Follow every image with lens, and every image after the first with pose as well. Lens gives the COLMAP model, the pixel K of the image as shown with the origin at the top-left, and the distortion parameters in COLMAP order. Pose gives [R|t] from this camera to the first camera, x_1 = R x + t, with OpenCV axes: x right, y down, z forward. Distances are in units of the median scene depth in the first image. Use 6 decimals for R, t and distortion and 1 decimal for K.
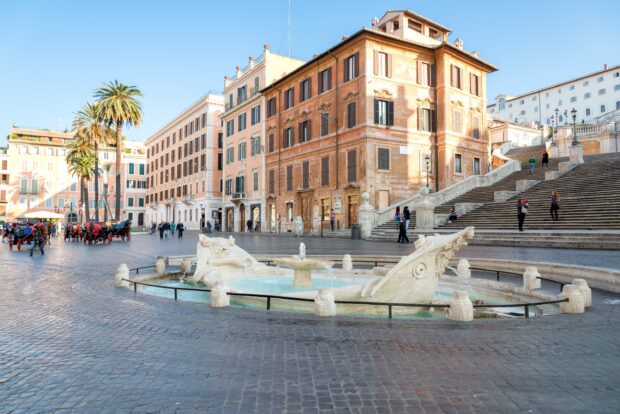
lens RADIAL K [[418.7, 0, 312.2], [0, 418.7, 202.2], [0, 0, 1]] dist [-0.022192, 0.020504]
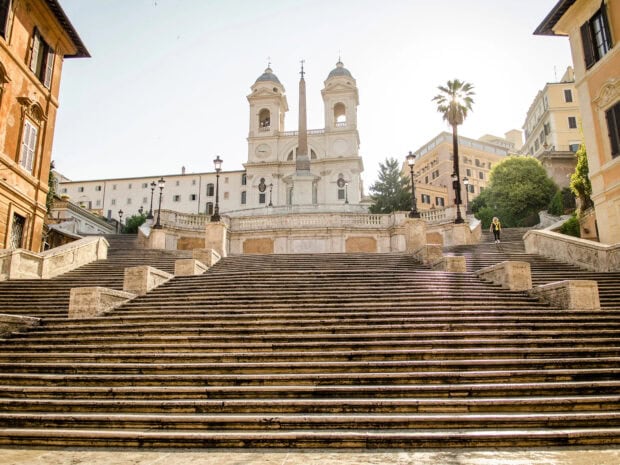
lens RADIAL K [[536.8, 0, 312.1], [0, 536.8, 233.5], [0, 0, 1]] dist [-0.018868, -0.024268]
pose [[0.610885, 0.180087, 0.770966, 0.178339], [-0.035483, 0.979036, -0.200574, 0.011760], [-0.790924, 0.095172, 0.604468, 0.483161]]
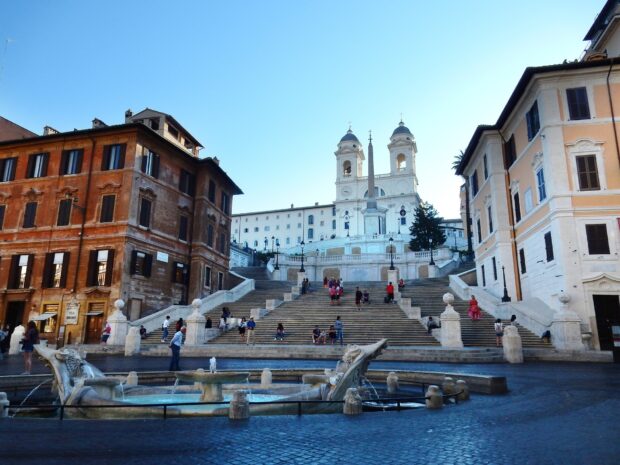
lens RADIAL K [[449.4, 0, 308.9], [0, 449.4, 234.1], [0, 0, 1]] dist [0.006549, 0.020536]
pose [[0.760971, 0.162942, 0.627991, -0.160201], [-0.048066, 0.979447, -0.195889, 0.006096], [-0.647003, 0.118881, 0.753163, 0.028859]]
